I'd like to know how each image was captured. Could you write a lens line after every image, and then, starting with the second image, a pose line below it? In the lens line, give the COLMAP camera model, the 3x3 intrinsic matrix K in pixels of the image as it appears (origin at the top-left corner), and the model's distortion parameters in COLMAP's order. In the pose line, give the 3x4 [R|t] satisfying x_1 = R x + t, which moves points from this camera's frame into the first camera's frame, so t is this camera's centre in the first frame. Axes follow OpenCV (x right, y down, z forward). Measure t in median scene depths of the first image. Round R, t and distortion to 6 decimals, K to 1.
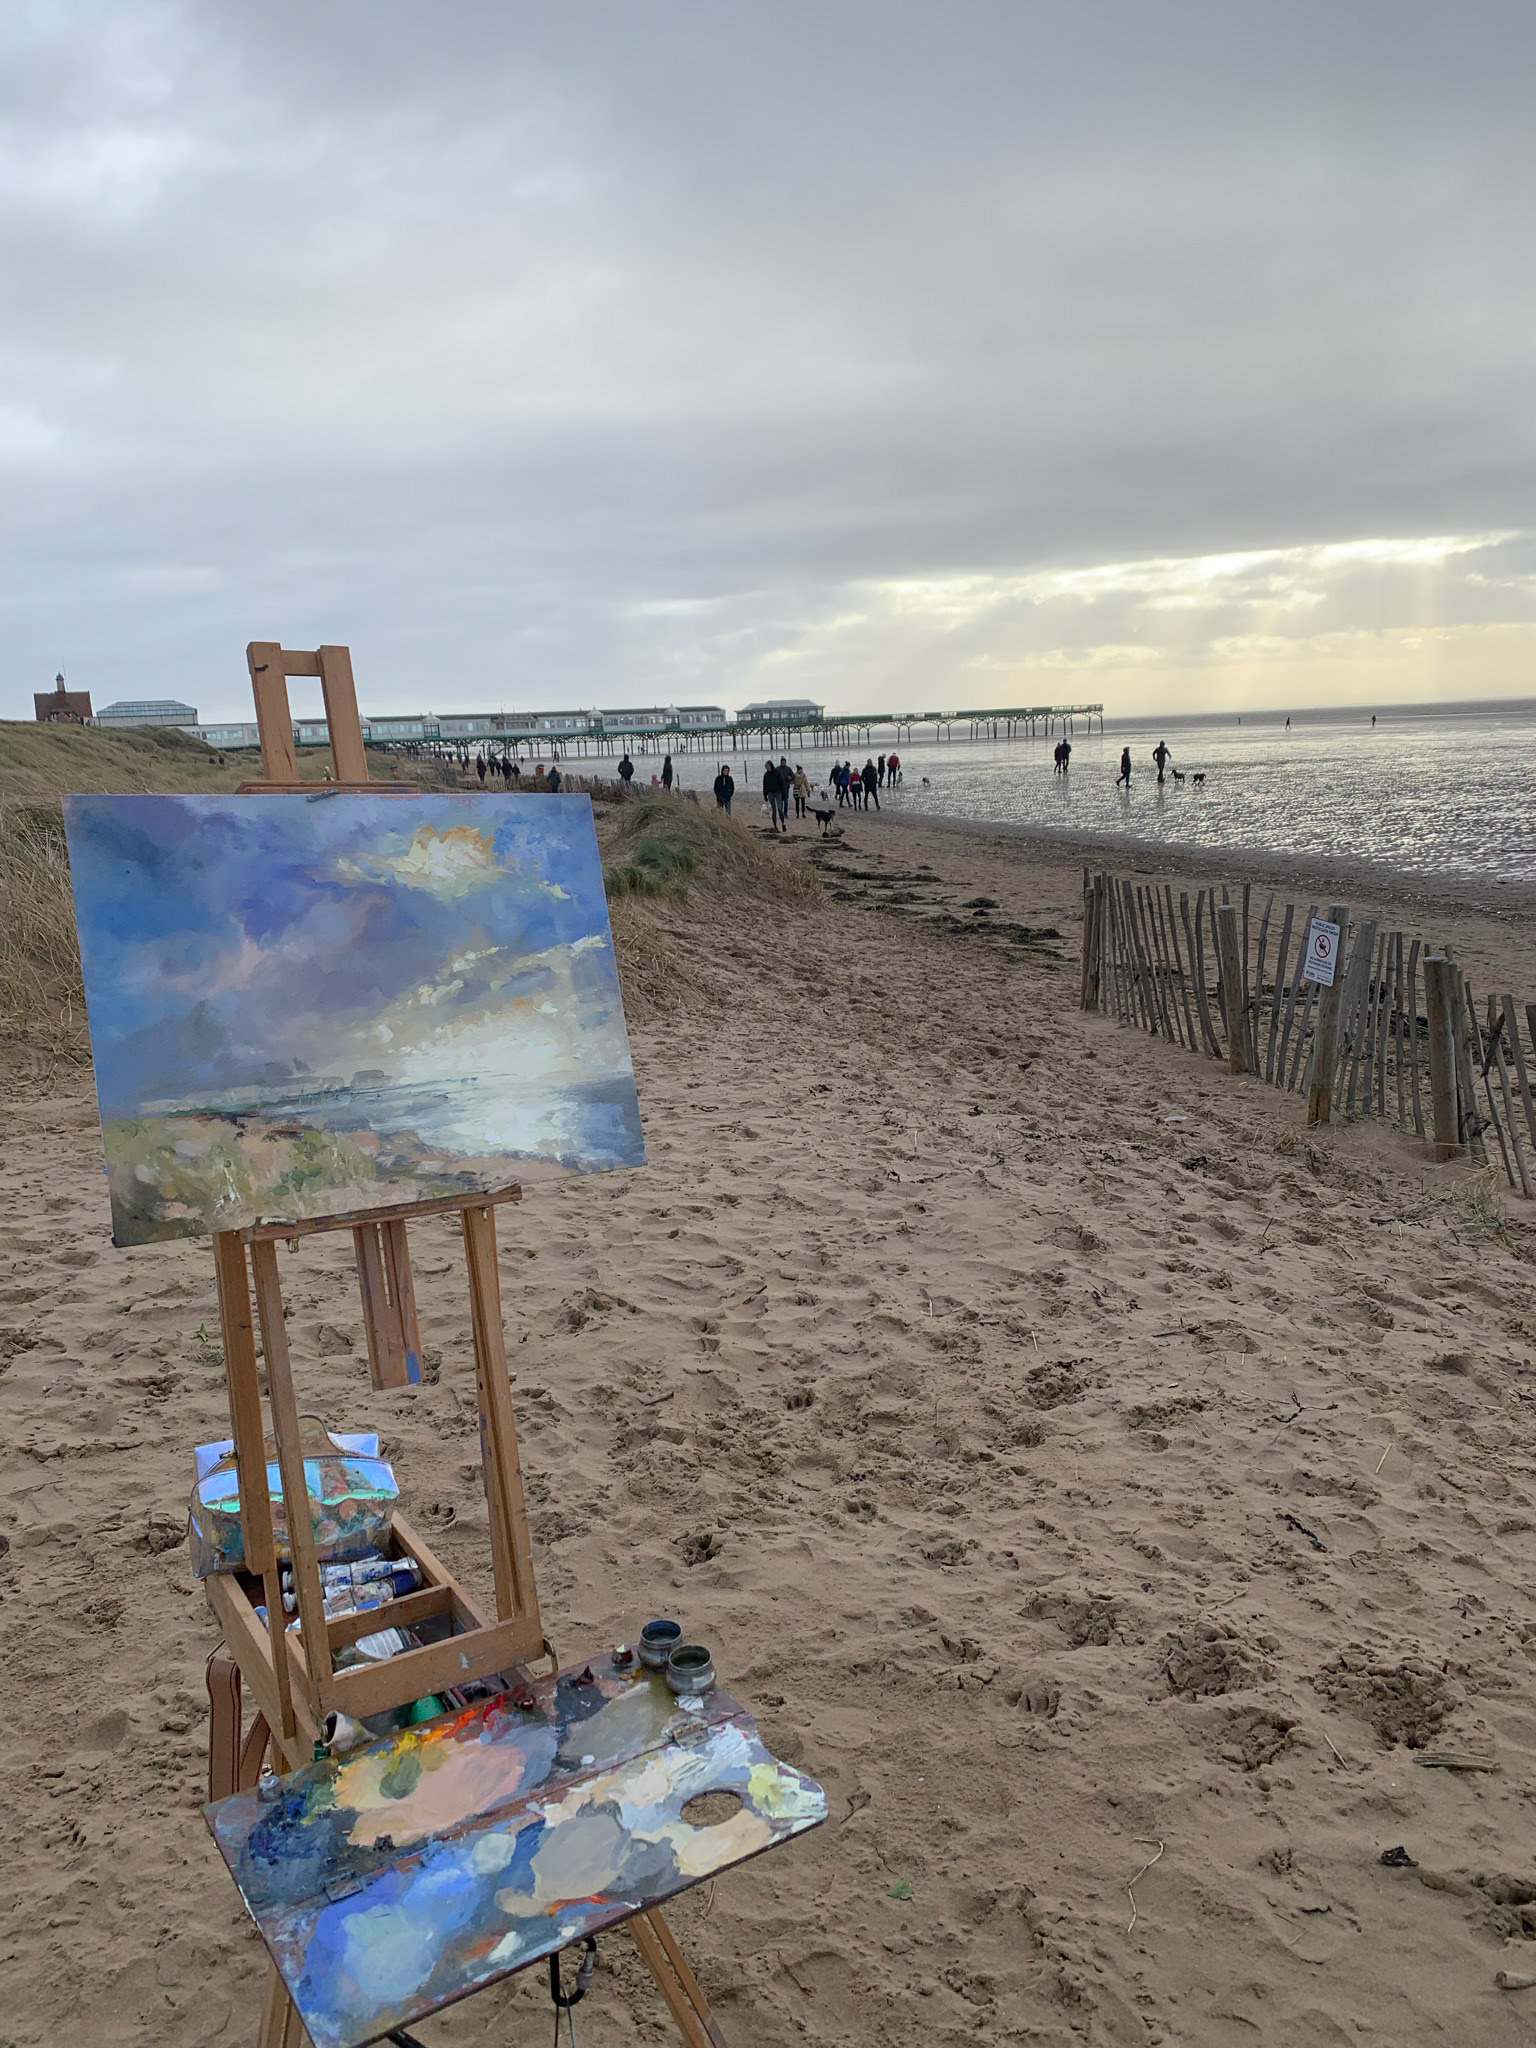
lens RADIAL K [[1570.6, 0, 768.0], [0, 1570.6, 1024.0], [0, 0, 1]] dist [0.067971, -0.078323]
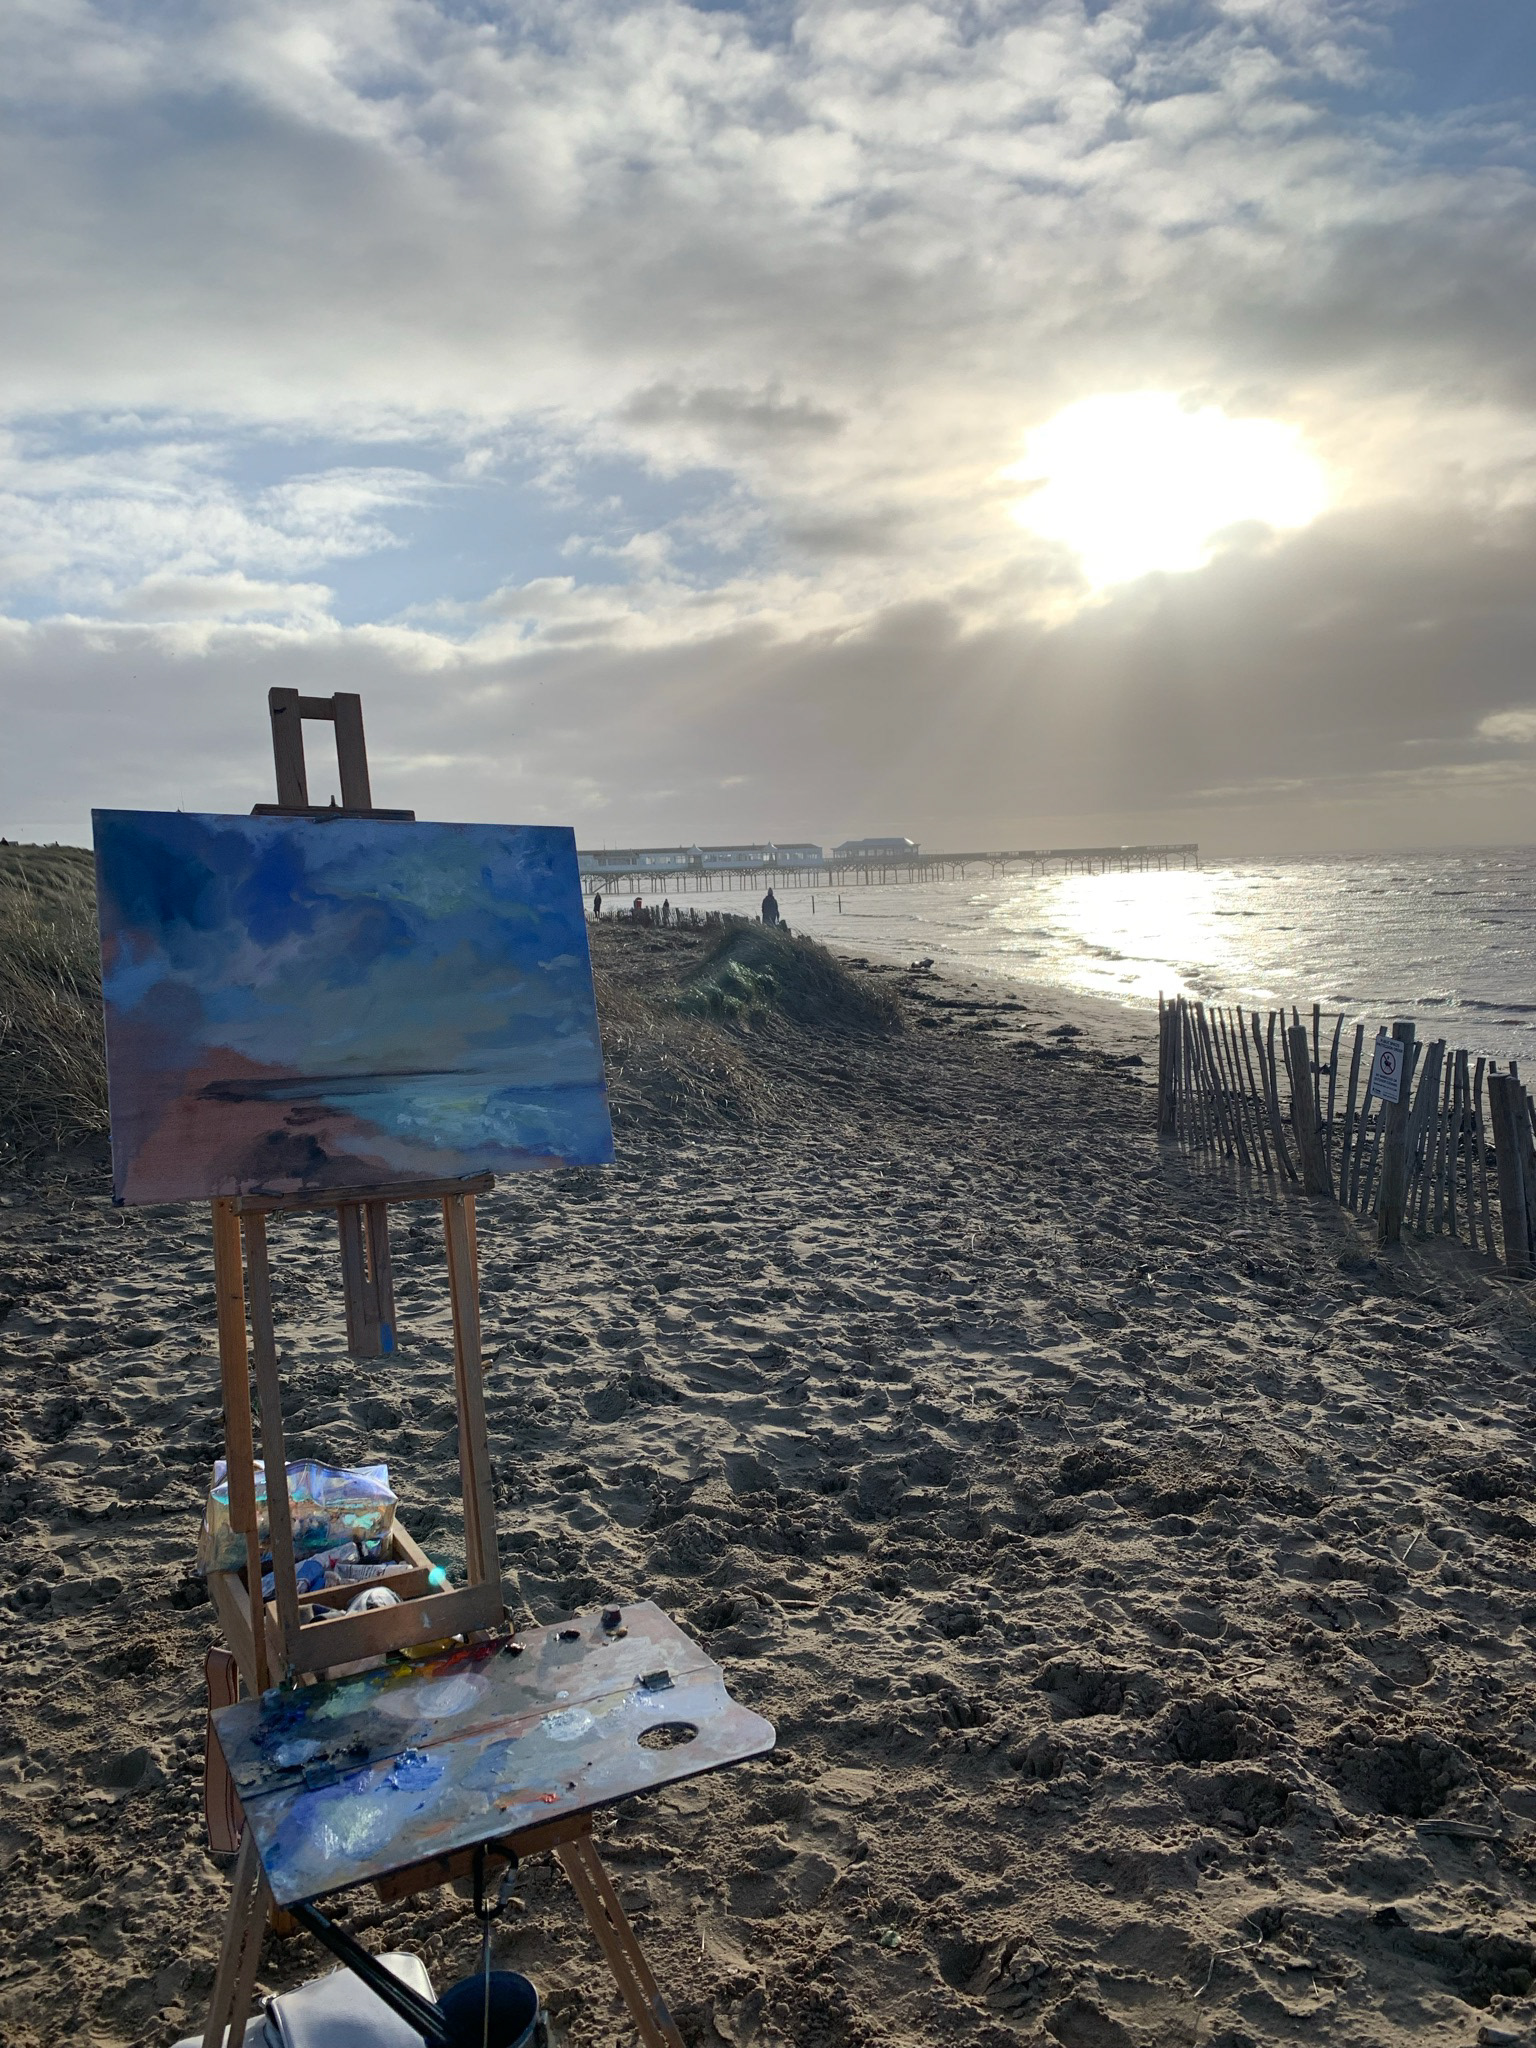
lens RADIAL K [[1575.0, 0, 805.1], [0, 1575.0, 1023.6], [0, 0, 1]] dist [0.058279, -0.065412]
pose [[0.999217, 0.010635, -0.038108, 0.042505], [-0.013878, 0.996209, -0.085878, 0.038135], [0.037051, 0.086340, 0.995577, -0.036488]]
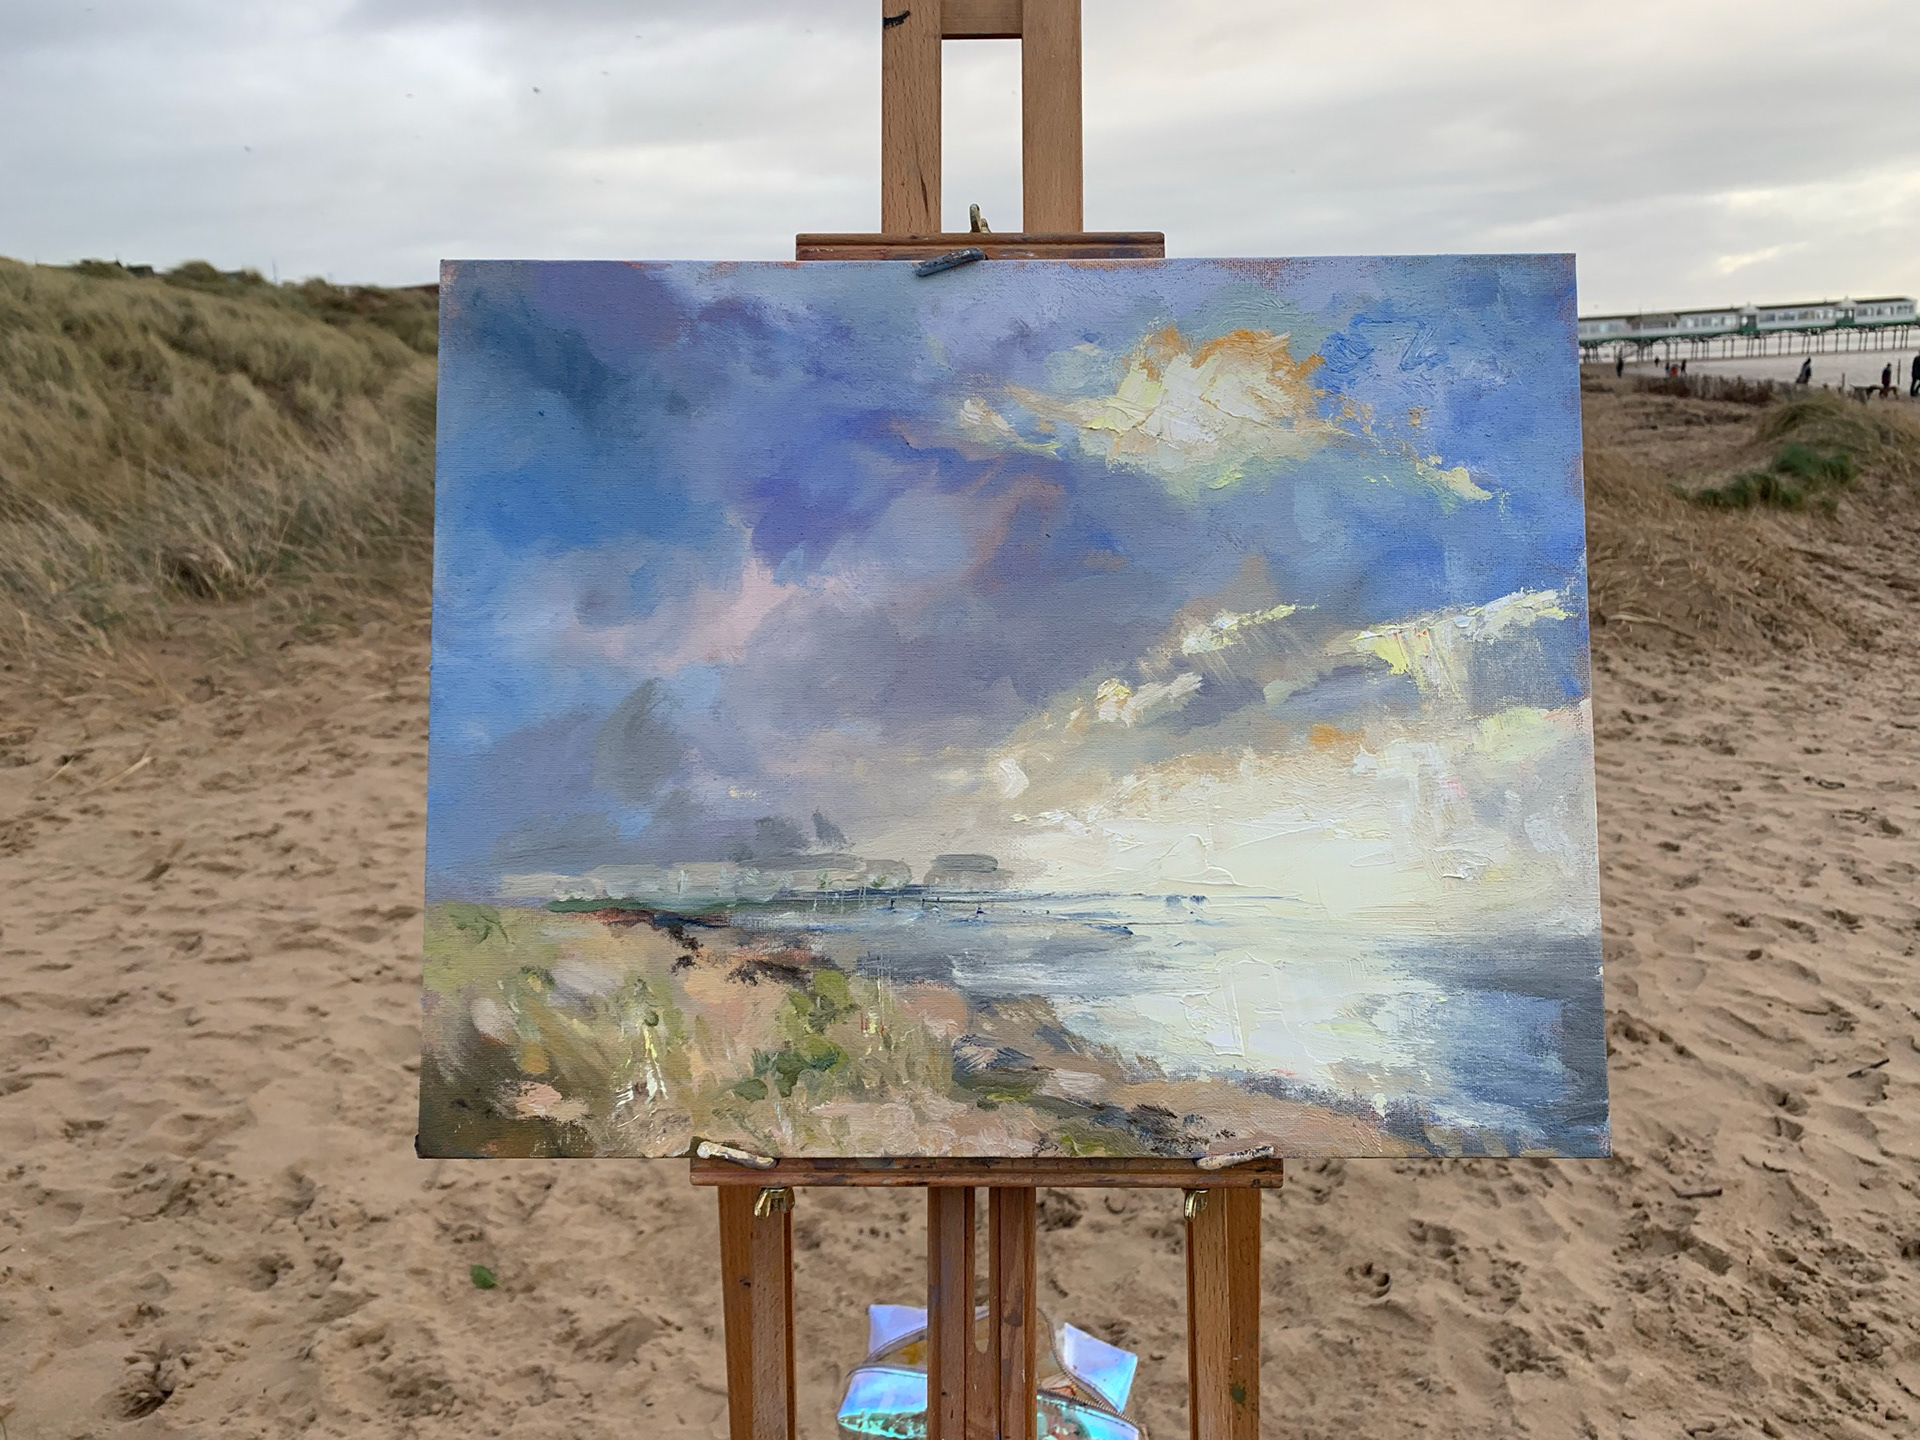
lens RADIAL K [[1472.4, 0, 962.7], [0, 1472.4, 713.1], [0, 0, 1]] dist [0.067971, -0.078323]
pose [[0.837179, 0.113843, -0.534950, -0.010681], [-0.079849, 0.993058, 0.086372, -0.020731], [0.541069, -0.029594, 0.840457, 0.264092]]
